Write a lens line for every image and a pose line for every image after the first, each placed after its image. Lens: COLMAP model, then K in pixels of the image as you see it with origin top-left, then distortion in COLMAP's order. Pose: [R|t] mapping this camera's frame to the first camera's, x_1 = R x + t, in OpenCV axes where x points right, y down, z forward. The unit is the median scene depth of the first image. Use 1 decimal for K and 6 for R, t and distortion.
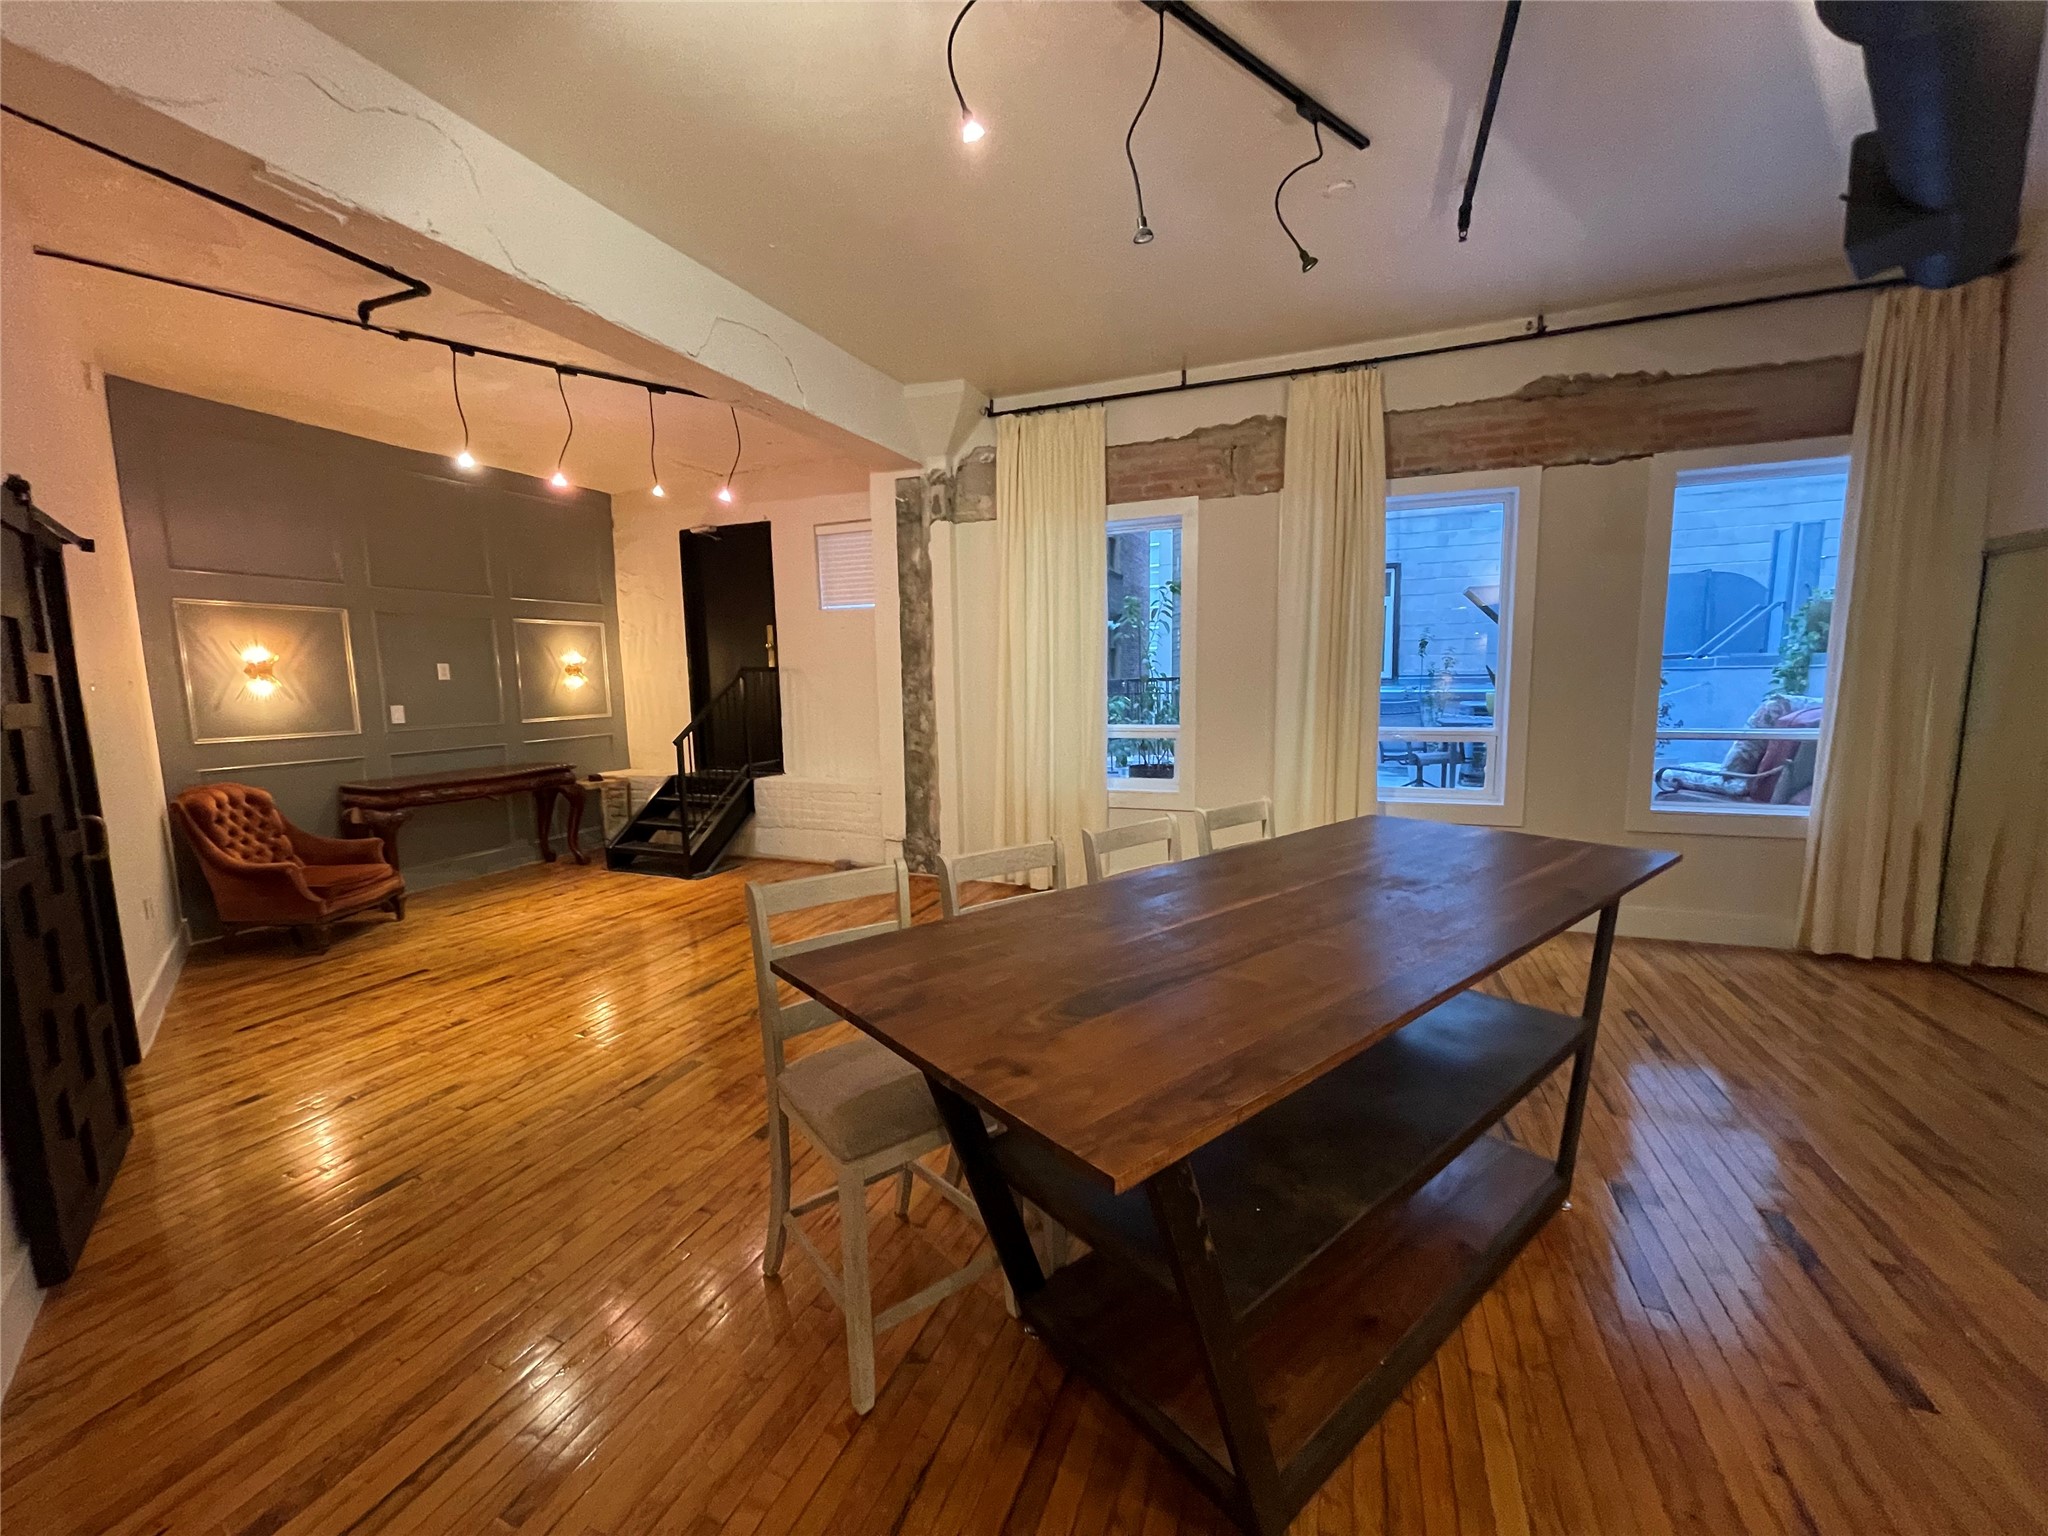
lens RADIAL K [[826.9, 0, 994.0], [0, 826.9, 770.8], [0, 0, 1]] dist [0.008420, 0.001808]
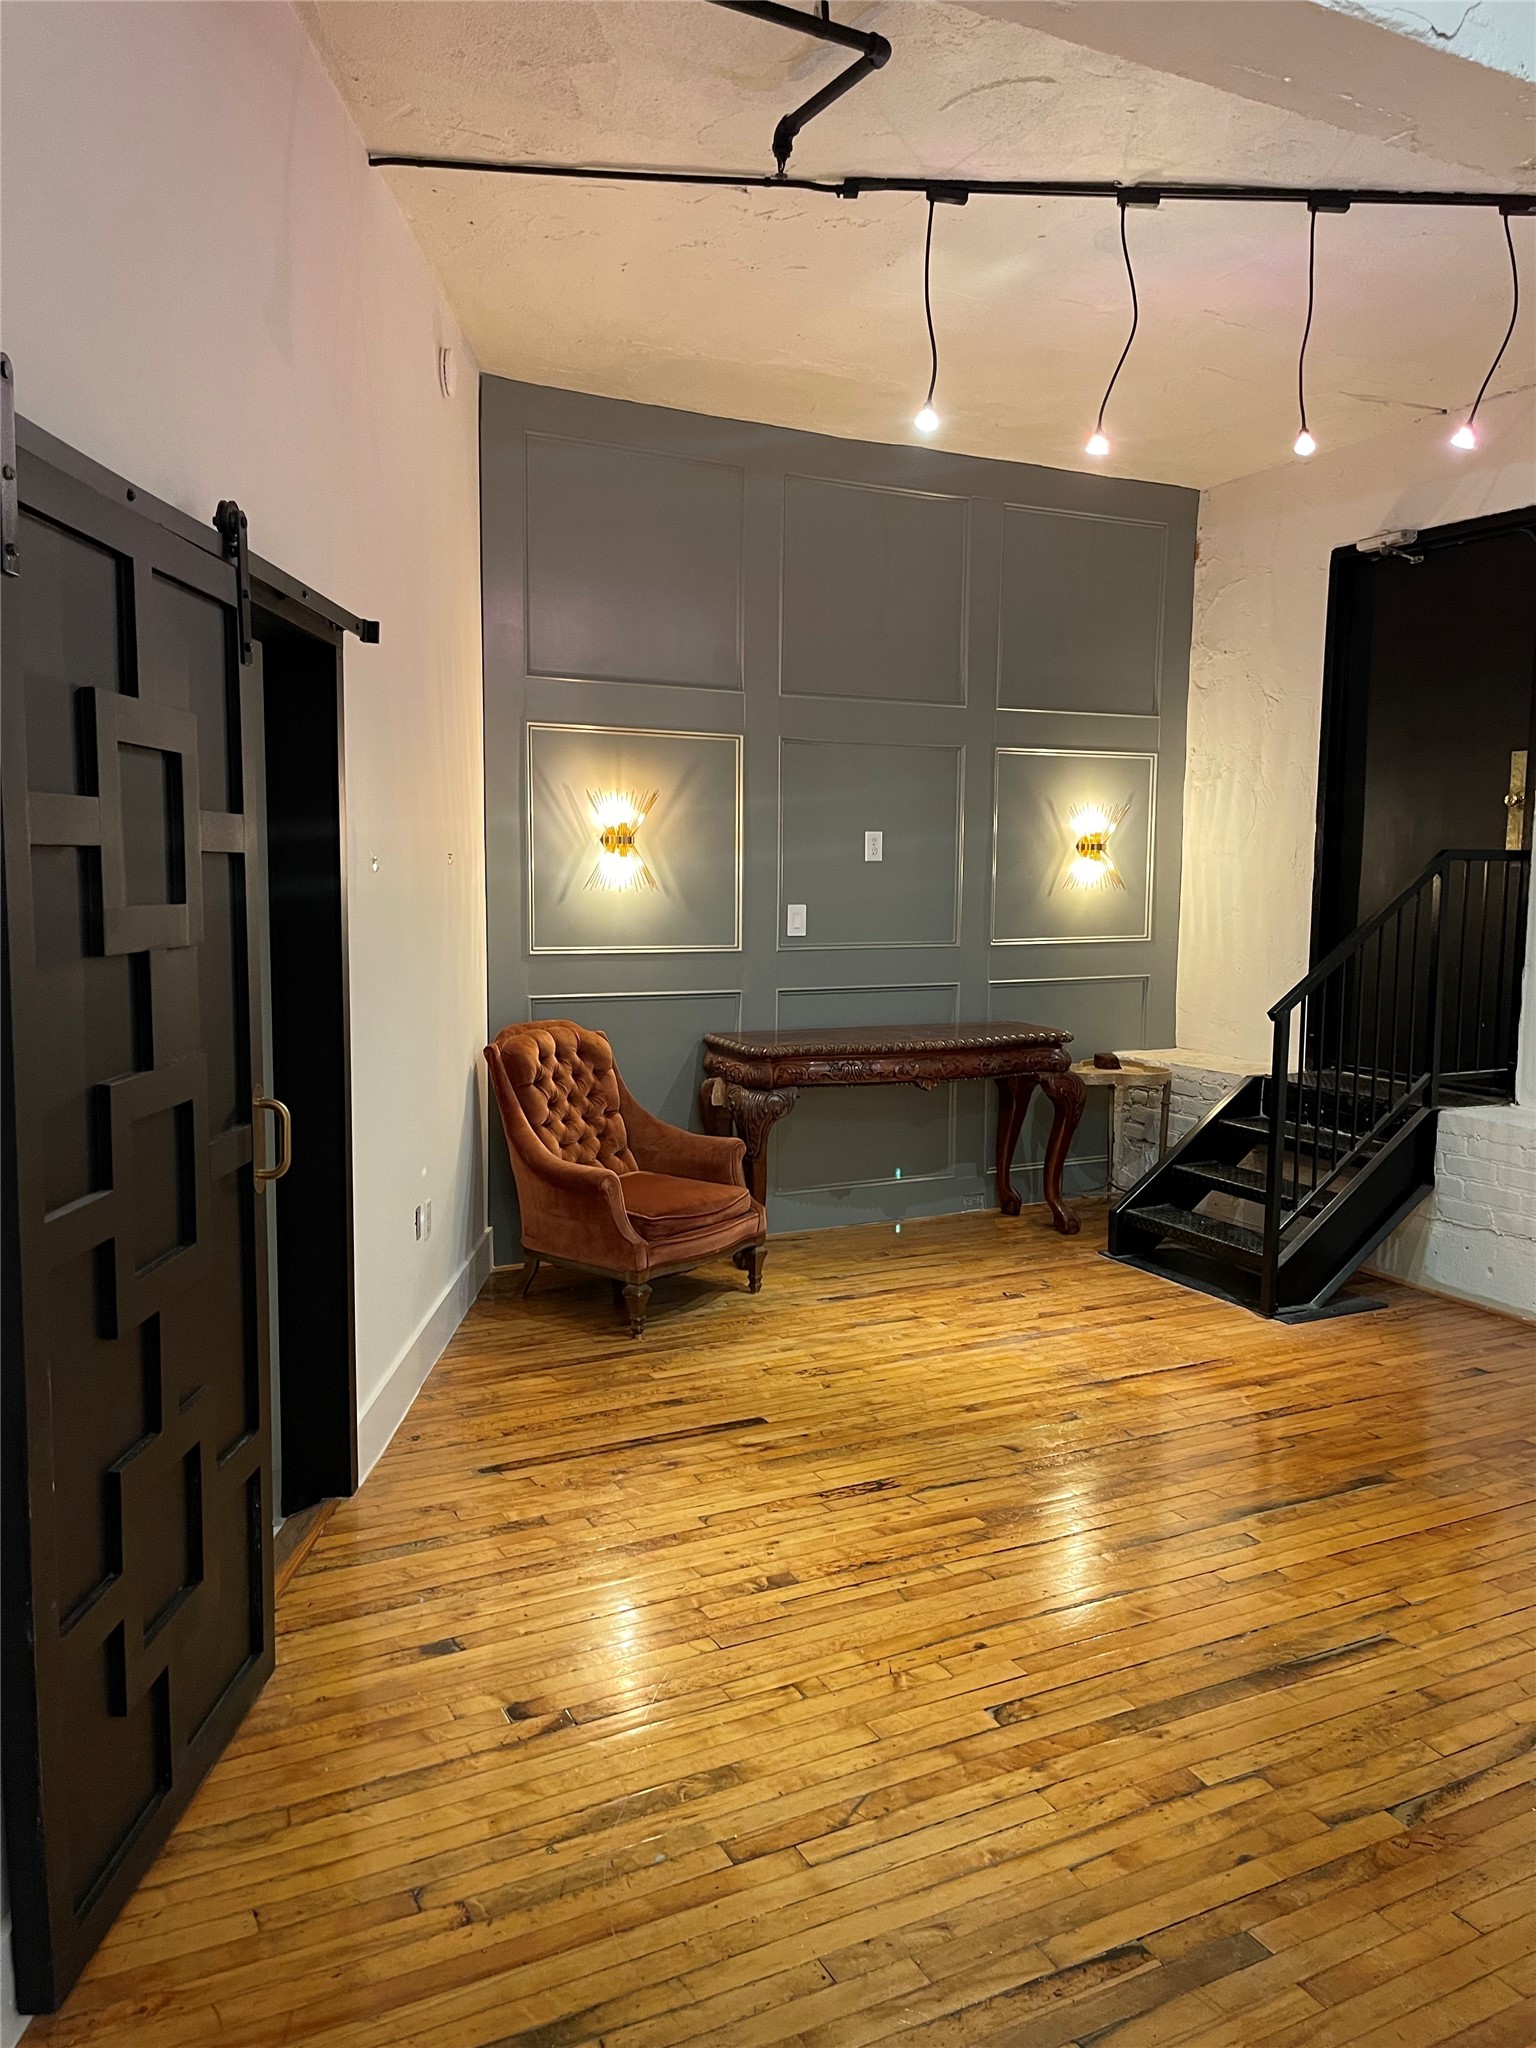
lens RADIAL K [[1533.1, 0, 768.2], [0, 1533.1, 1031.1], [0, 0, 1]] dist [0.046876, -0.053348]
pose [[0.776746, 0.100123, -0.621805, -0.090371], [-0.099671, 0.994383, 0.035608, -0.032885], [0.621877, 0.034317, 0.782362, 0.205023]]
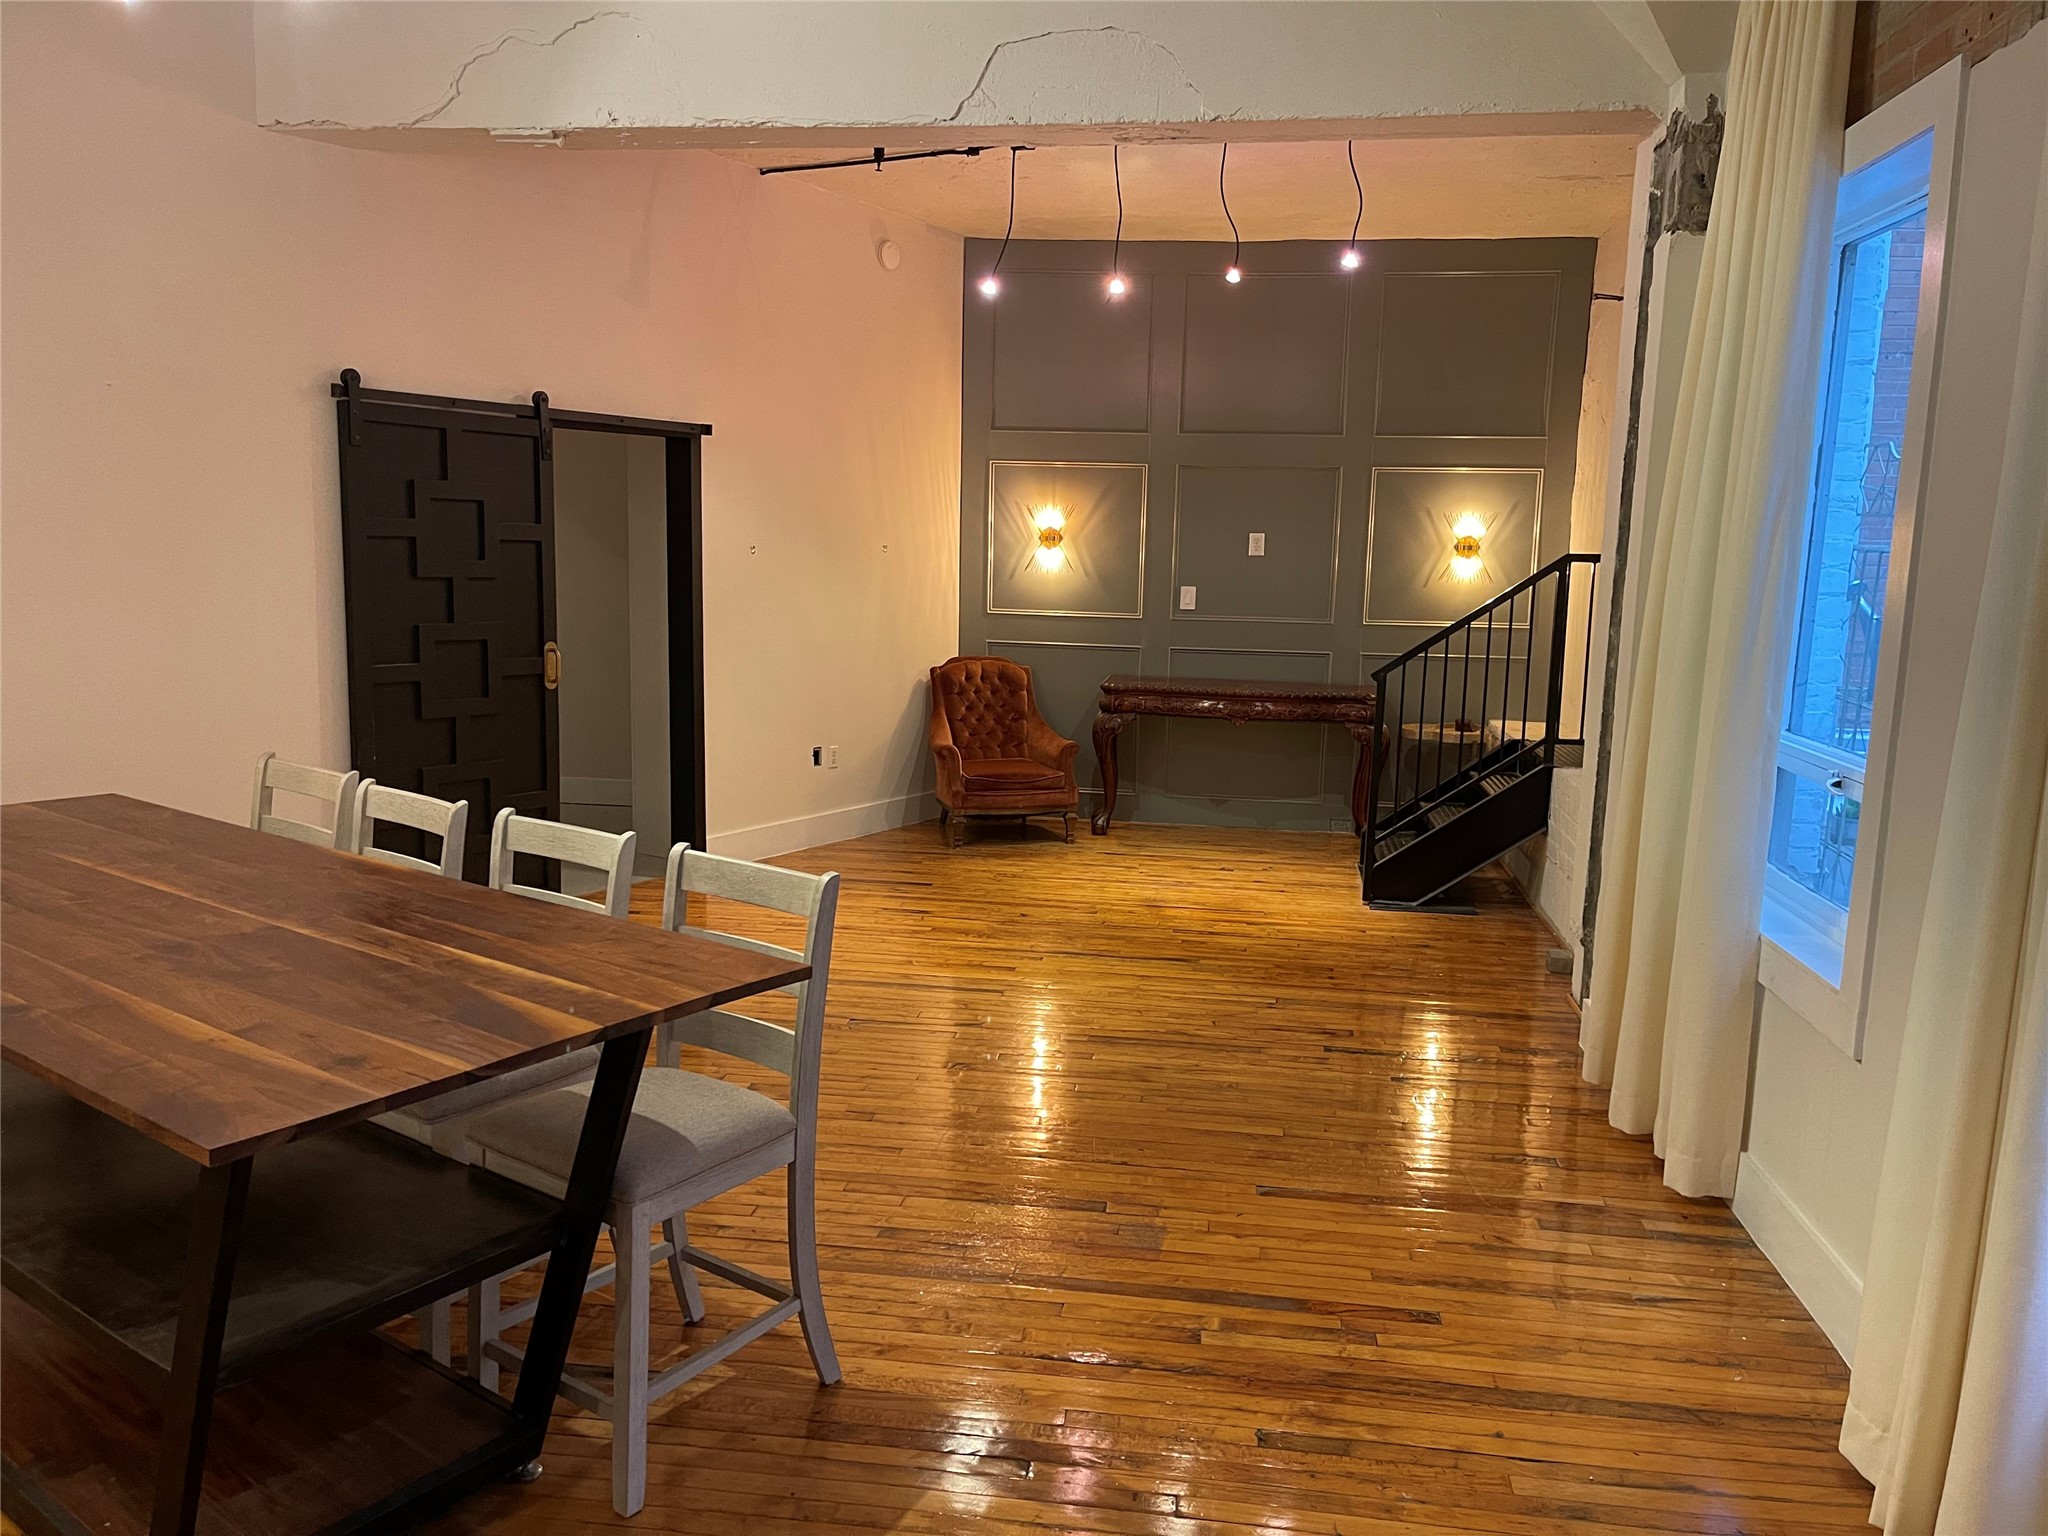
lens RADIAL K [[1533.1, 0, 1016.4], [0, 1533.1, 776.8], [0, 0, 1]] dist [0.046876, -0.053348]
pose [[0.275140, 0.178708, -0.944649, 0.741330], [-0.141366, 0.979412, 0.144110, -0.103965], [0.950954, 0.093891, 0.294738, 0.519266]]
